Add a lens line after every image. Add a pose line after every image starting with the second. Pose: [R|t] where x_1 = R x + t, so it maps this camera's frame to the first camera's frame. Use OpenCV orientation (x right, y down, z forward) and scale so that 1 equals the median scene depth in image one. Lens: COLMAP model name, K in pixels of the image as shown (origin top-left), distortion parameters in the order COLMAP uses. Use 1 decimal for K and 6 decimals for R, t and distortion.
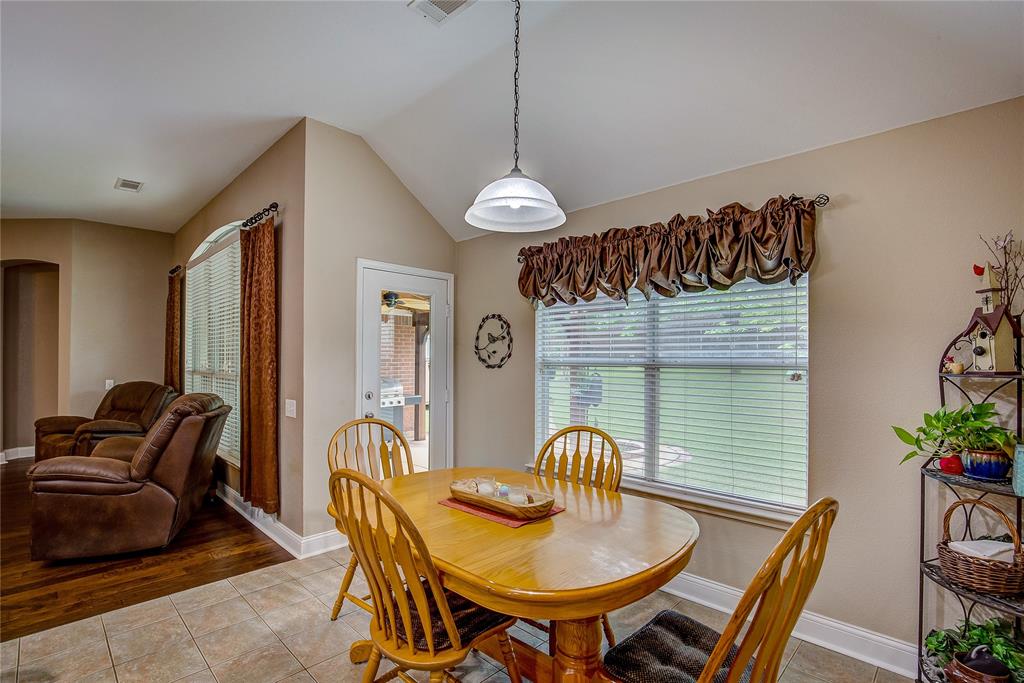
lens RADIAL K [[488.1, 0, 514.0], [0, 488.1, 356.4], [0, 0, 1]] dist [-0.001150, -0.000296]
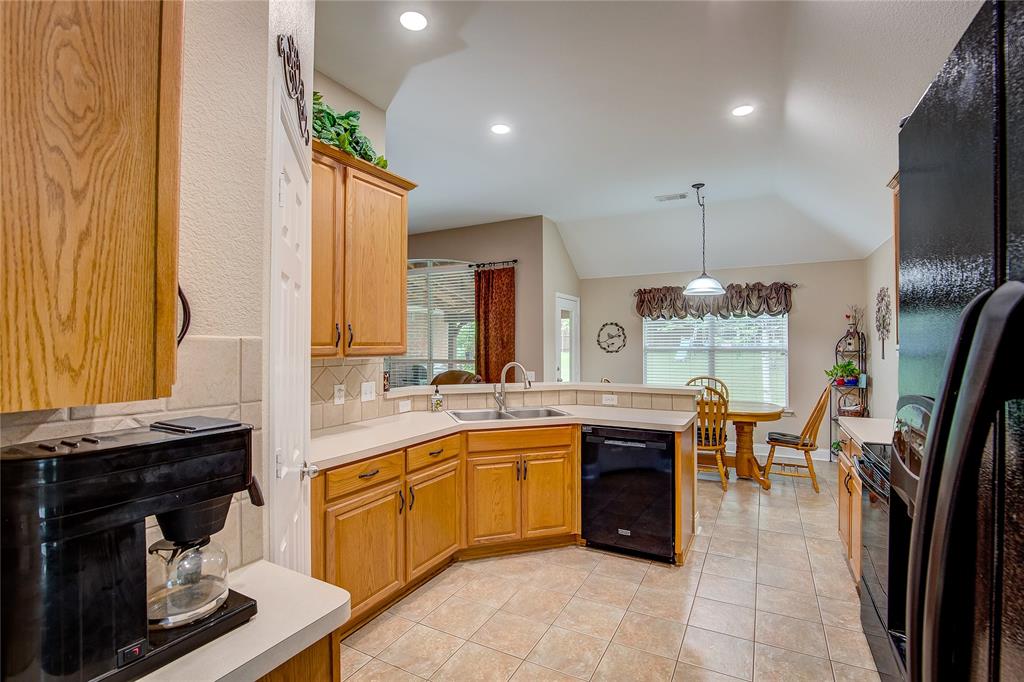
lens RADIAL K [[477.7, 0, 524.1], [0, 477.7, 341.3], [0, 0, 1]] dist [-0.001260, -0.000025]
pose [[0.960725, -0.001911, 0.277494, -0.979208], [0.004085, 0.999965, -0.007257, -0.006986], [-0.277471, 0.008106, 0.960700, -0.699333]]
